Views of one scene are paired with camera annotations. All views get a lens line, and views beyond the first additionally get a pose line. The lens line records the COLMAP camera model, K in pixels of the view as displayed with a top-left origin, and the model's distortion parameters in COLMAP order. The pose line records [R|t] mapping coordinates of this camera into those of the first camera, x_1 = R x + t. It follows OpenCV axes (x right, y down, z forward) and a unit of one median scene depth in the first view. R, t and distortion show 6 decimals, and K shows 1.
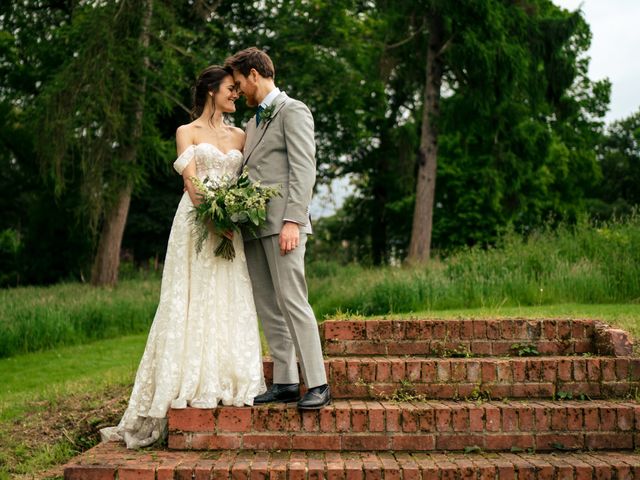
lens RADIAL K [[799.5, 0, 276.5], [0, 799.5, 228.2], [0, 0, 1]] dist [-0.093341, 0.081559]
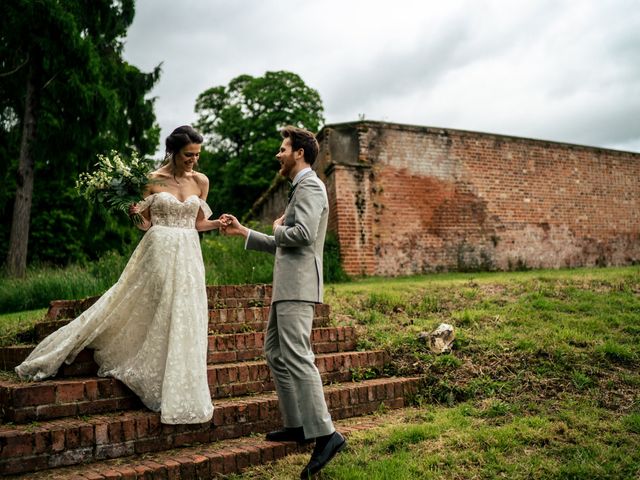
lens RADIAL K [[711.7, 0, 320.0], [0, 711.7, 240.0], [0, 0, 1]] dist [-0.077551, 0.053964]
pose [[0.795692, 0.019704, 0.605381, -0.172410], [-0.011266, 0.999779, -0.017733, 0.020615], [-0.605596, 0.007290, 0.795739, -0.074080]]
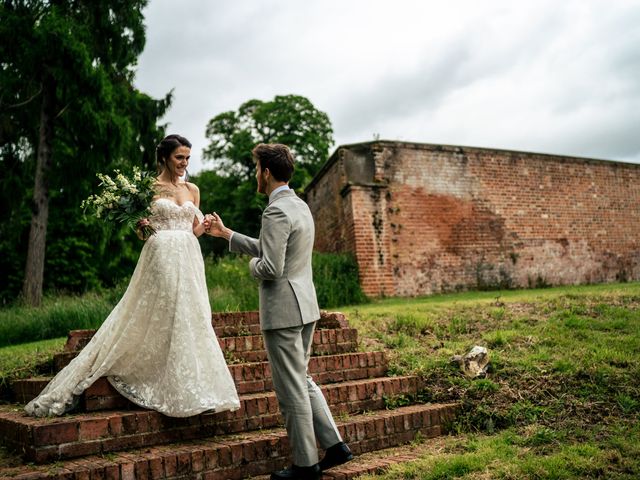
lens RADIAL K [[706.0, 0, 320.0], [0, 706.0, 240.0], [0, 0, 1]] dist [-0.090447, 0.086418]
pose [[0.805377, 0.018309, 0.592480, -0.168373], [0.012348, 0.998788, -0.047650, 0.019173], [-0.592634, 0.045692, 0.804175, -0.050955]]
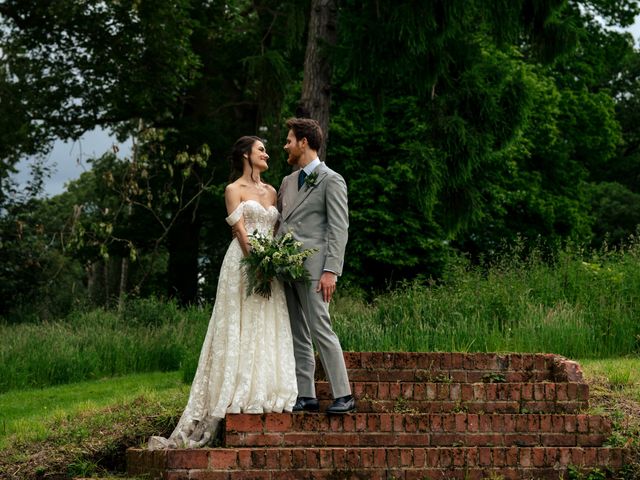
lens RADIAL K [[1855.2, 0, 320.0], [0, 1855.2, 240.0], [0, 0, 1]] dist [0.086018, 1.326447]
pose [[0.974466, 0.024460, 0.223199, -0.218090], [-0.026433, 0.999633, 0.005854, -0.023378], [-0.222974, -0.011604, 0.974755, -0.633952]]
